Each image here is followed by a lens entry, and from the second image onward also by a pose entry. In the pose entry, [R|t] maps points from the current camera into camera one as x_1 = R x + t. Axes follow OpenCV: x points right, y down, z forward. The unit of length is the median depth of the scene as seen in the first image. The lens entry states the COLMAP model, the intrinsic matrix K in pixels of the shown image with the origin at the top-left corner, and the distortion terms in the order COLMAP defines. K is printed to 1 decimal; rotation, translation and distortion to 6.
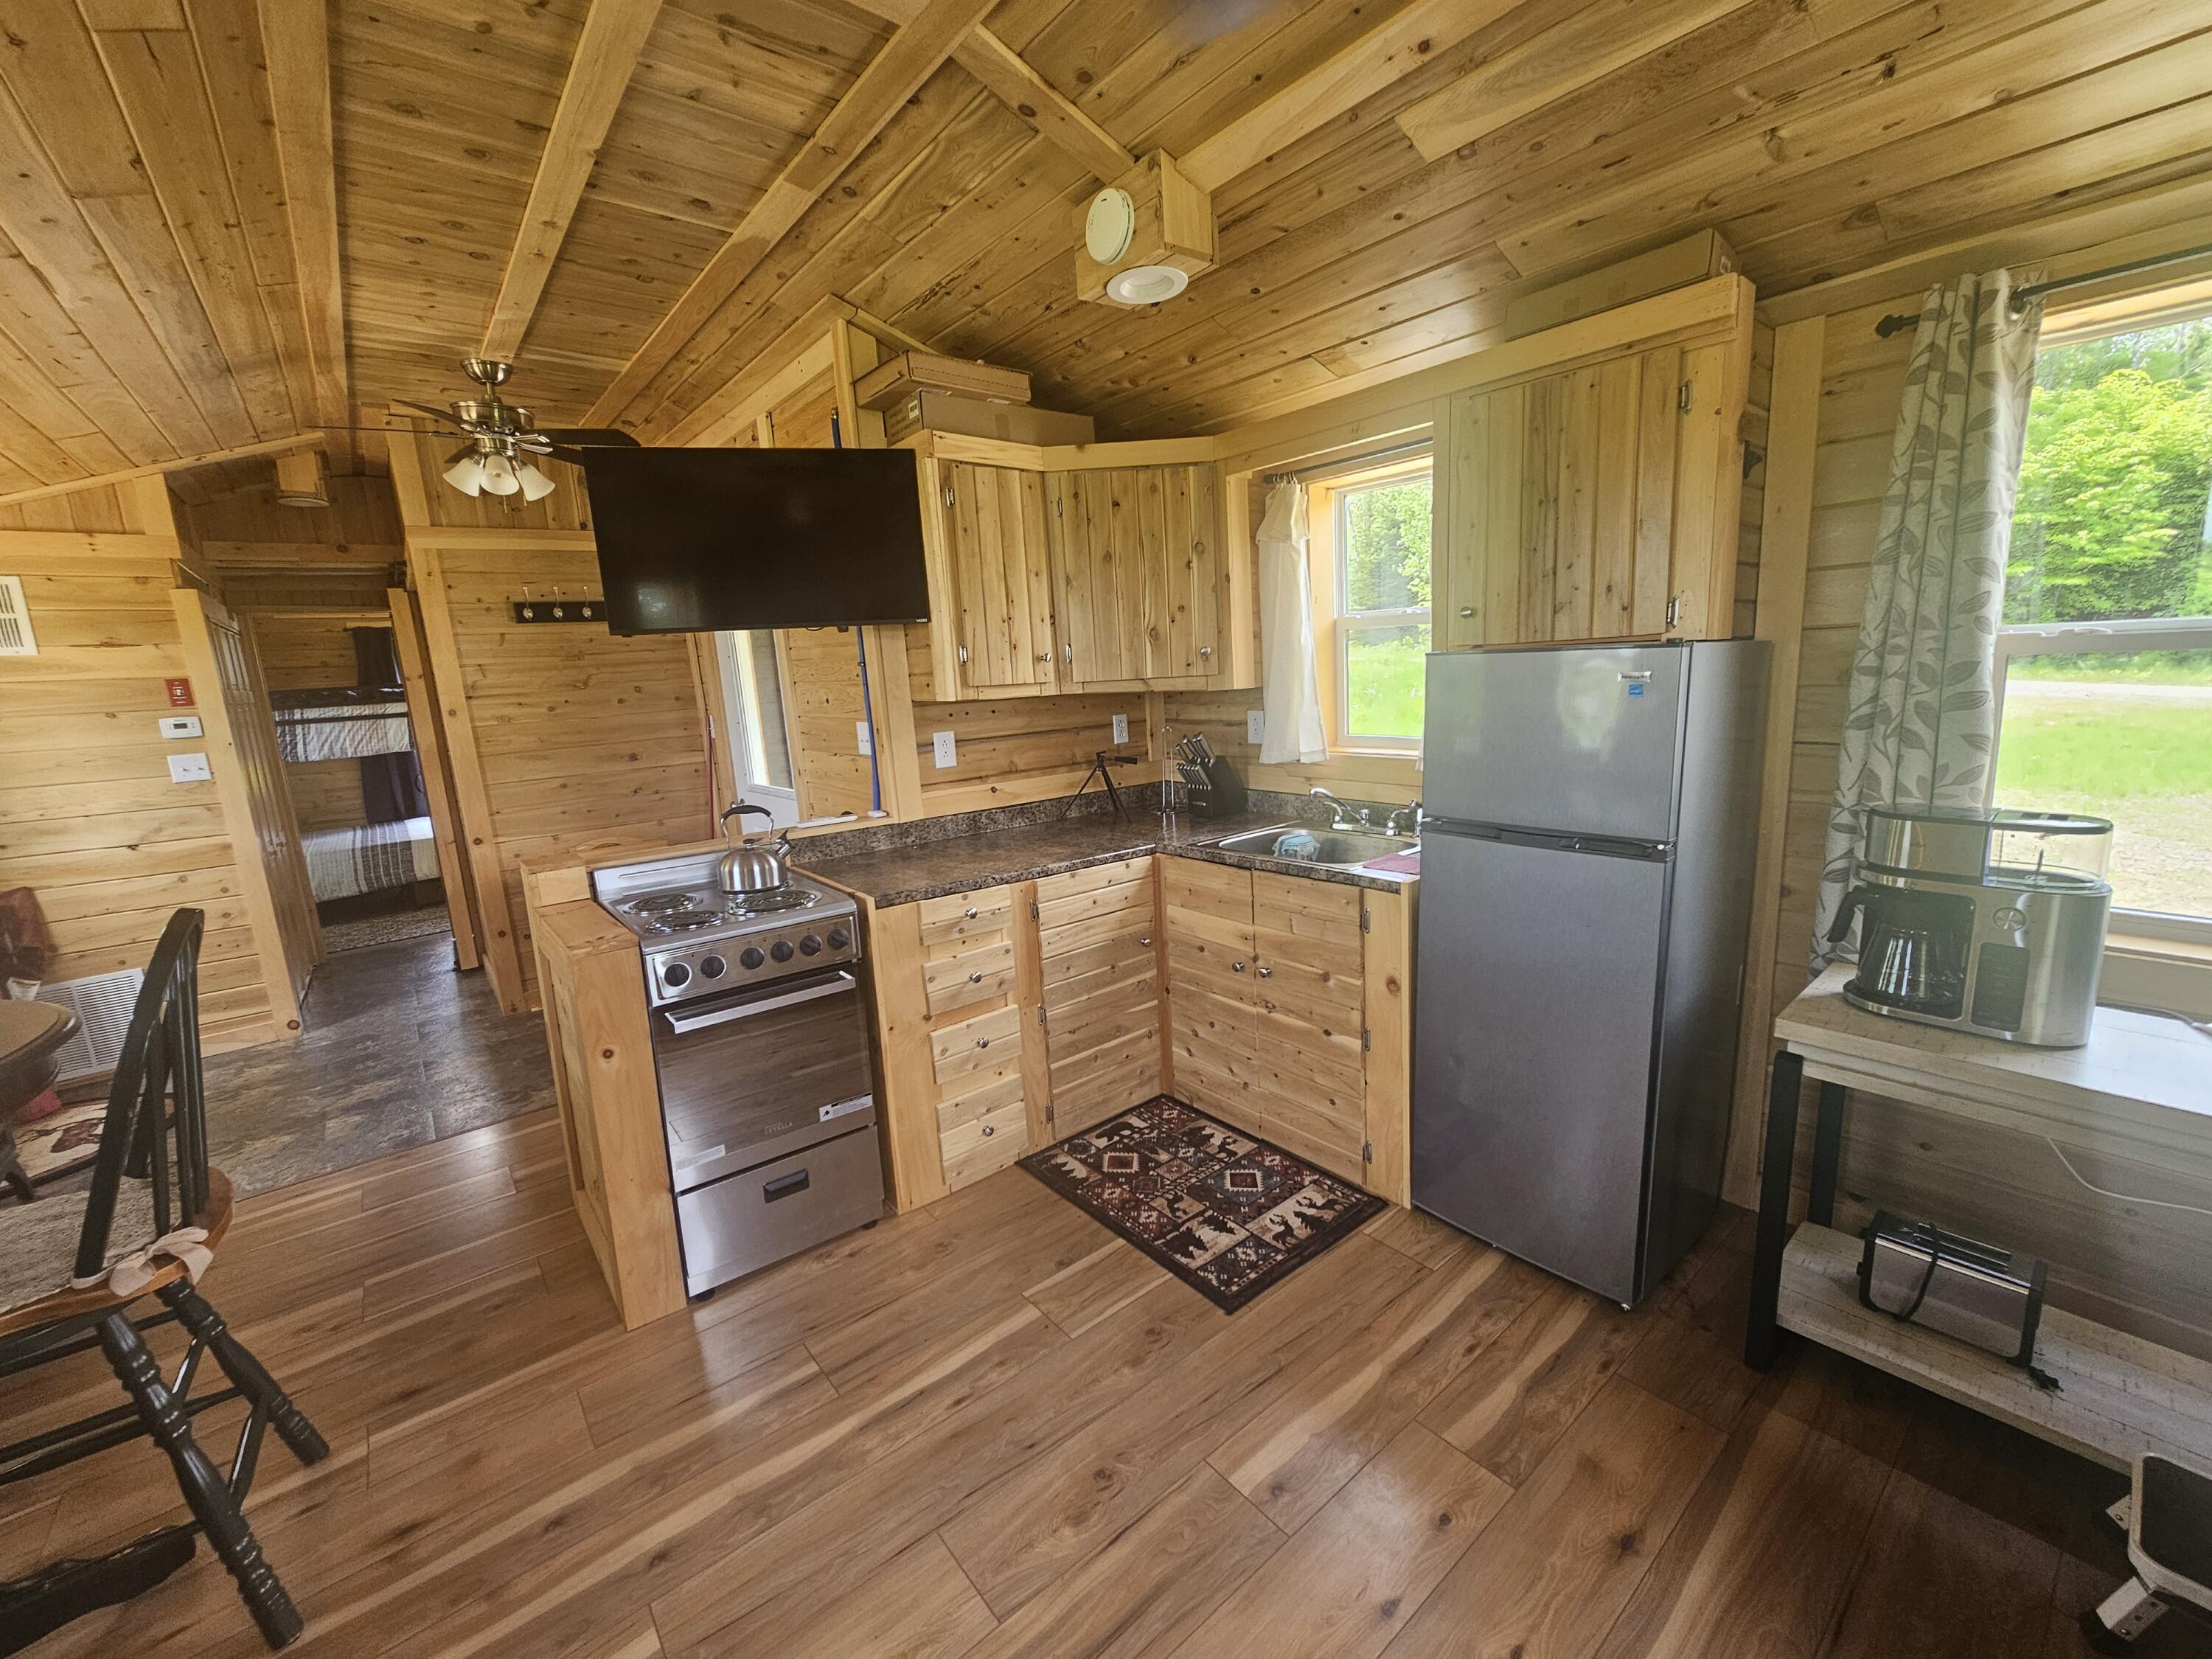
lens RADIAL K [[903.7, 0, 1104.0], [0, 903.7, 826.0], [0, 0, 1]] dist [0.000974, -0.000660]
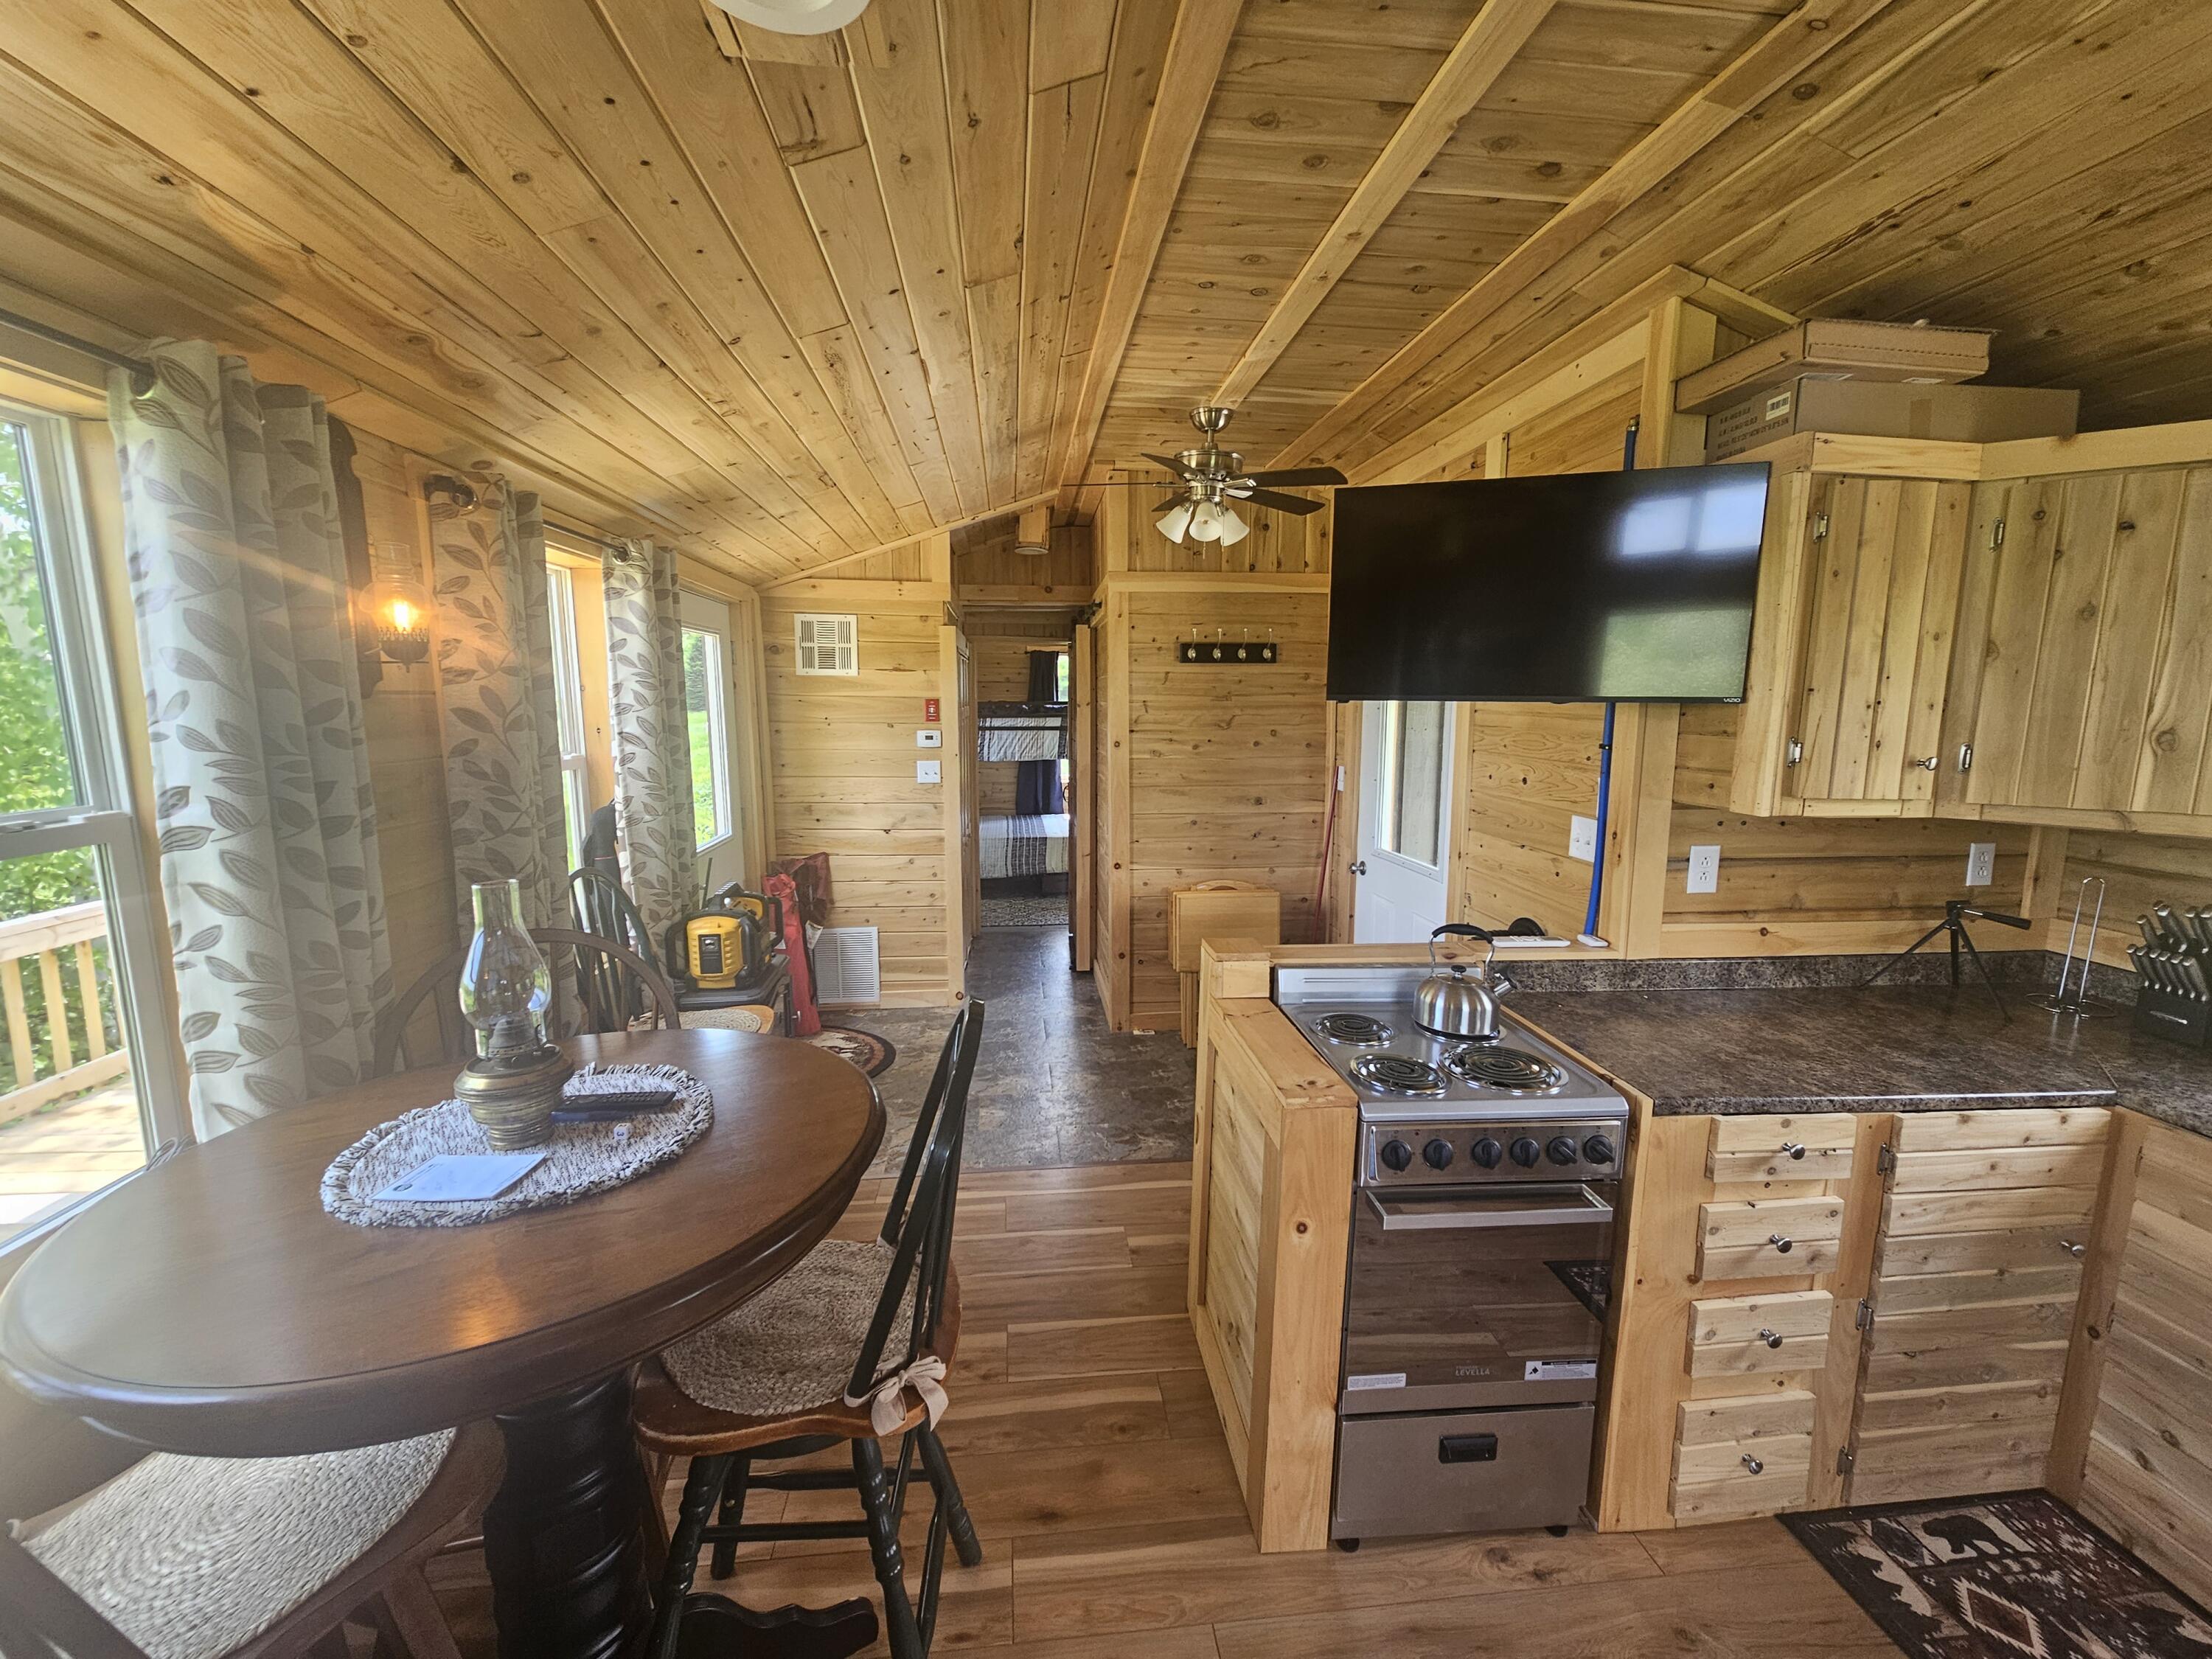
lens RADIAL K [[903.7, 0, 1103.0], [0, 903.7, 829.1], [0, 0, 1]] dist [0.000974, -0.000660]
pose [[0.837018, 0.137692, -0.529568, -0.238363], [-0.149523, 0.988542, 0.020697, -0.070639], [0.526349, 0.061859, 0.848015, 0.145010]]
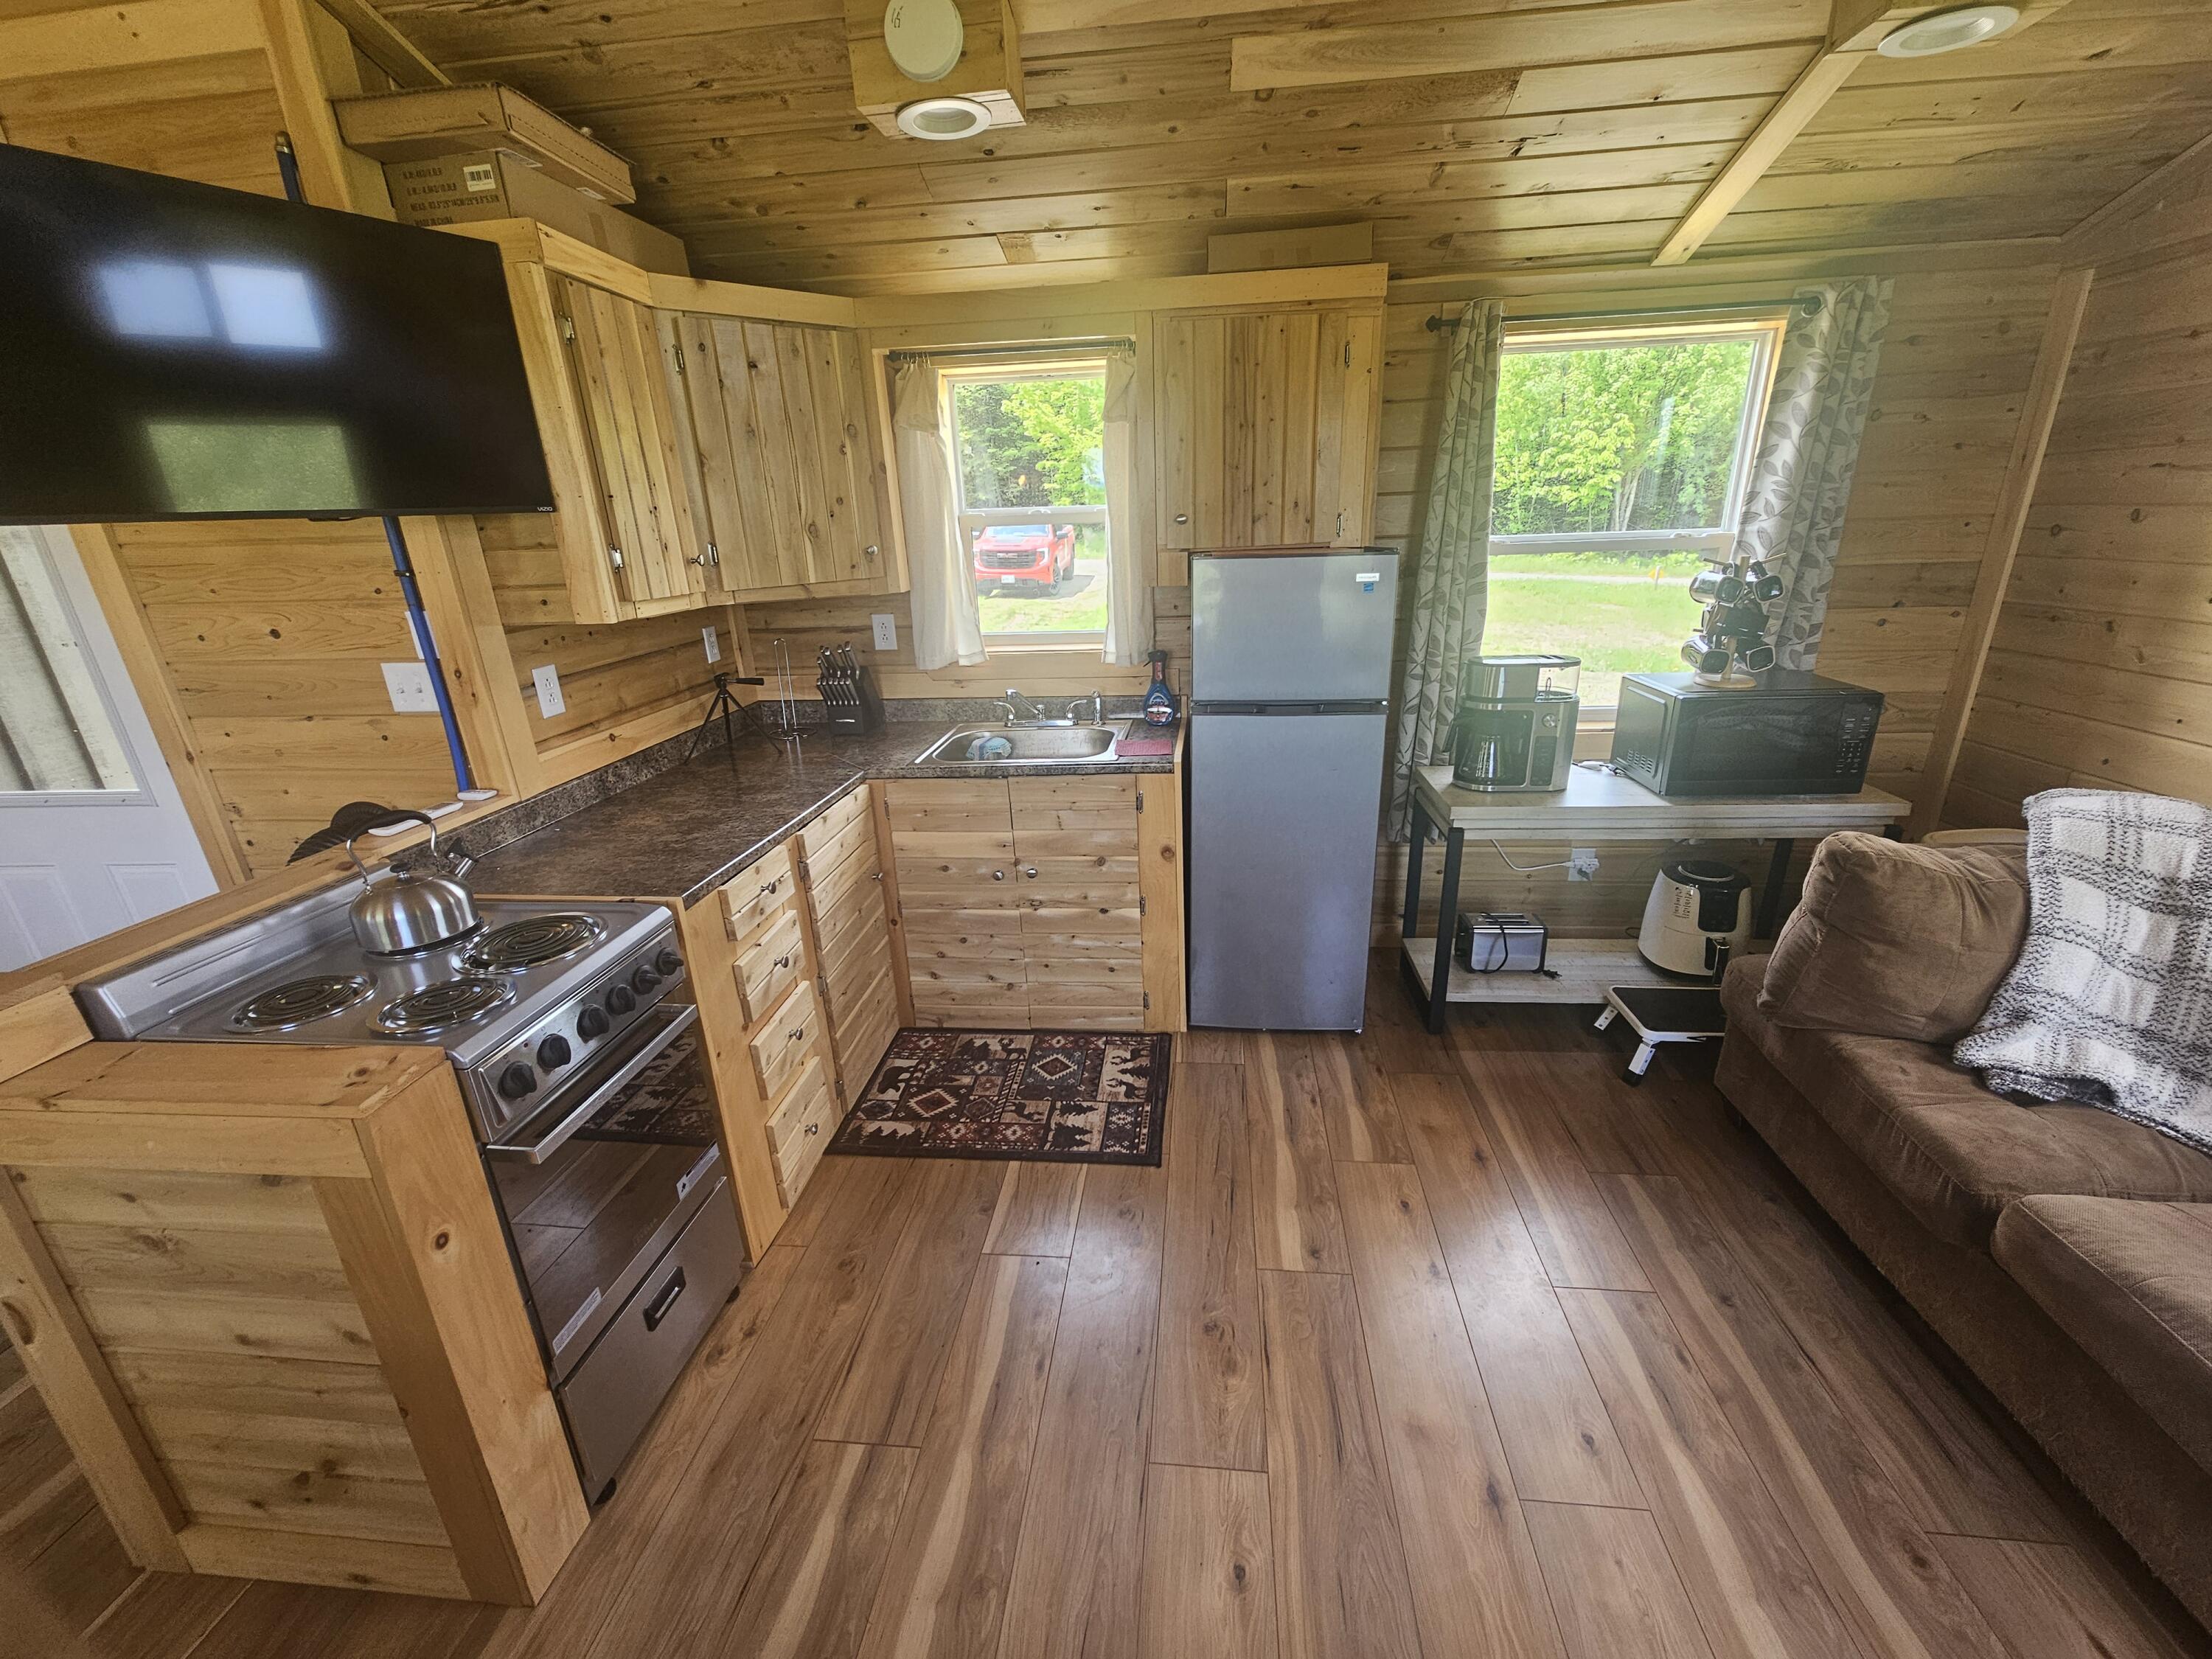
lens RADIAL K [[903.7, 0, 1110.3], [0, 903.7, 830.5], [0, 0, 1]] dist [0.000974, -0.000660]
pose [[0.713213, -0.210478, 0.668600, -0.434390], [0.126359, 0.976832, 0.172721, -0.052242], [-0.689464, -0.038703, 0.723285, 0.191023]]
